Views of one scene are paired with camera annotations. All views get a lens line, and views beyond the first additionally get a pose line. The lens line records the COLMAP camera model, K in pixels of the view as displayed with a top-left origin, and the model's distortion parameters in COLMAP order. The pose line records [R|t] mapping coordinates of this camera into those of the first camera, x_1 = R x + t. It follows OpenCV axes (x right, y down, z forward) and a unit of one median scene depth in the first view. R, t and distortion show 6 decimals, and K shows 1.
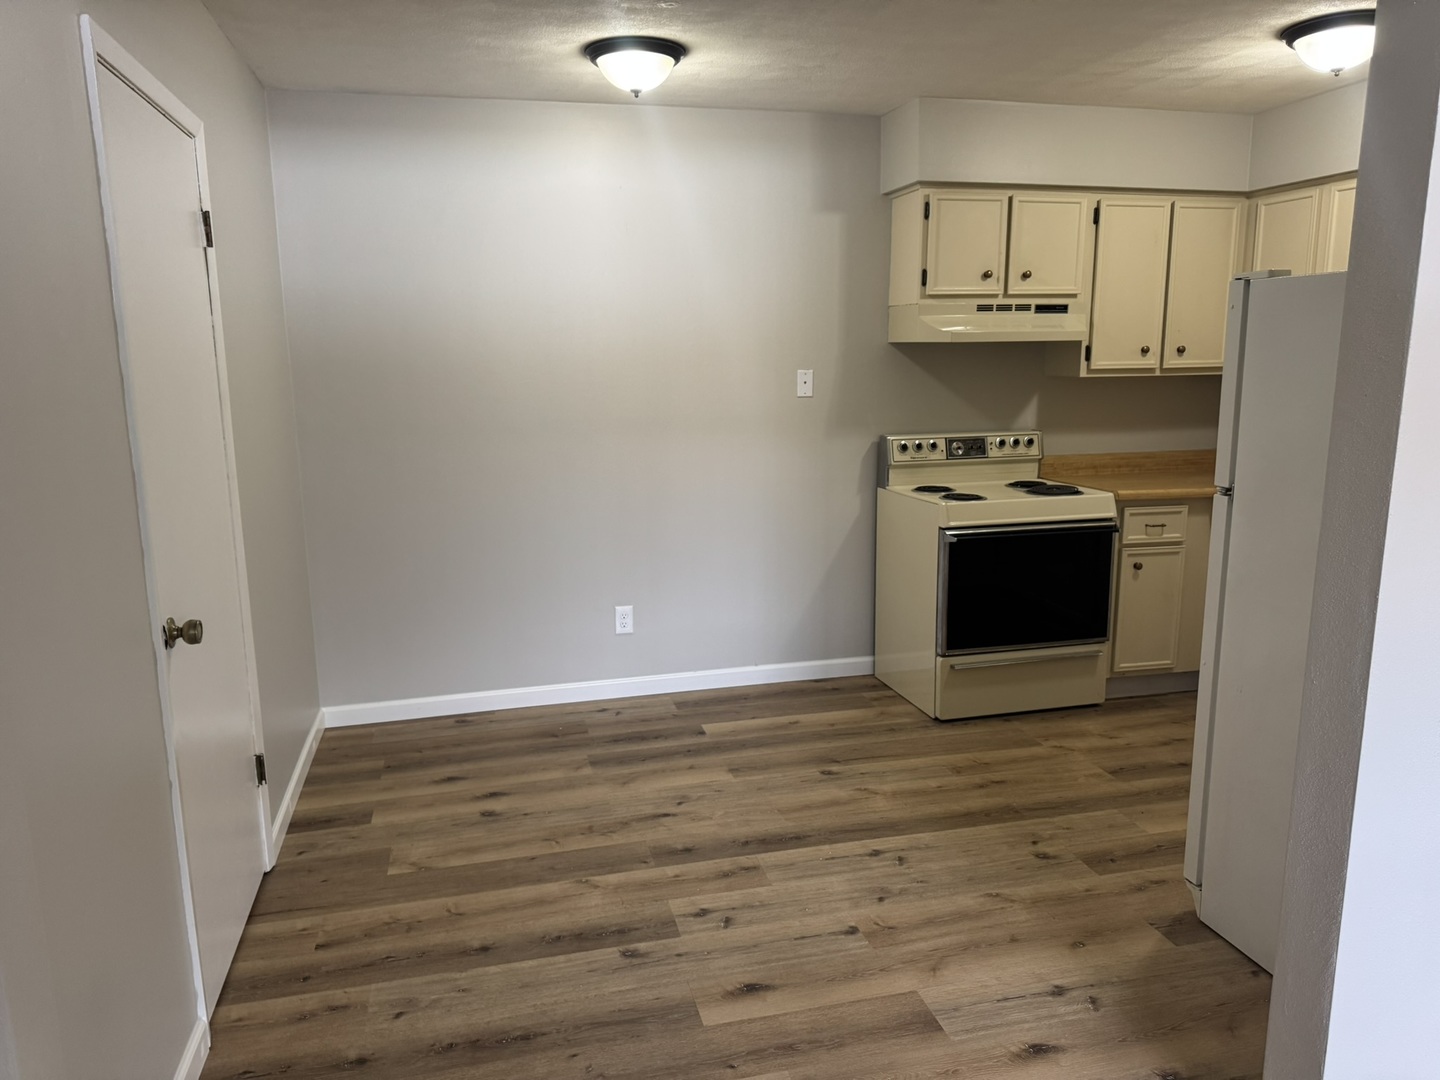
lens RADIAL K [[1012.0, 0, 723.6], [0, 1012.0, 548.3], [0, 0, 1]] dist [0.012194, -0.010191]
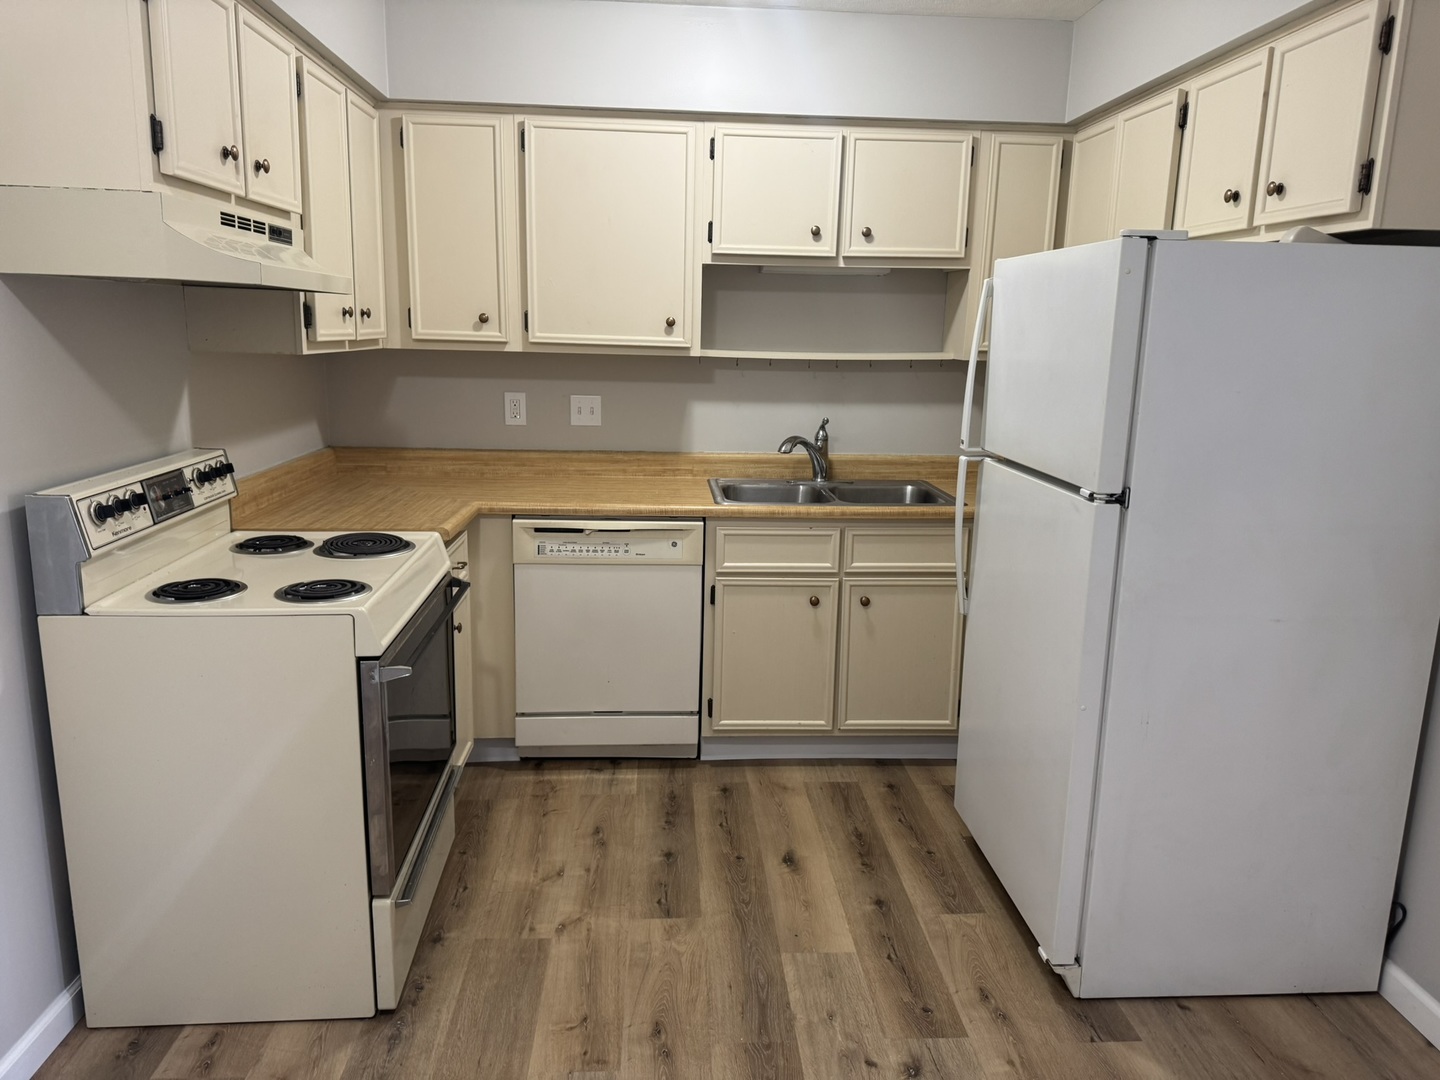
lens RADIAL K [[1012.0, 0, 724.2], [0, 1012.0, 531.6], [0, 0, 1]] dist [0.012194, -0.010191]
pose [[0.183193, -0.177224, 0.966971, -0.227149], [0.162345, 0.975565, 0.148043, -0.127301], [-0.969580, 0.129862, 0.207488, 0.715151]]
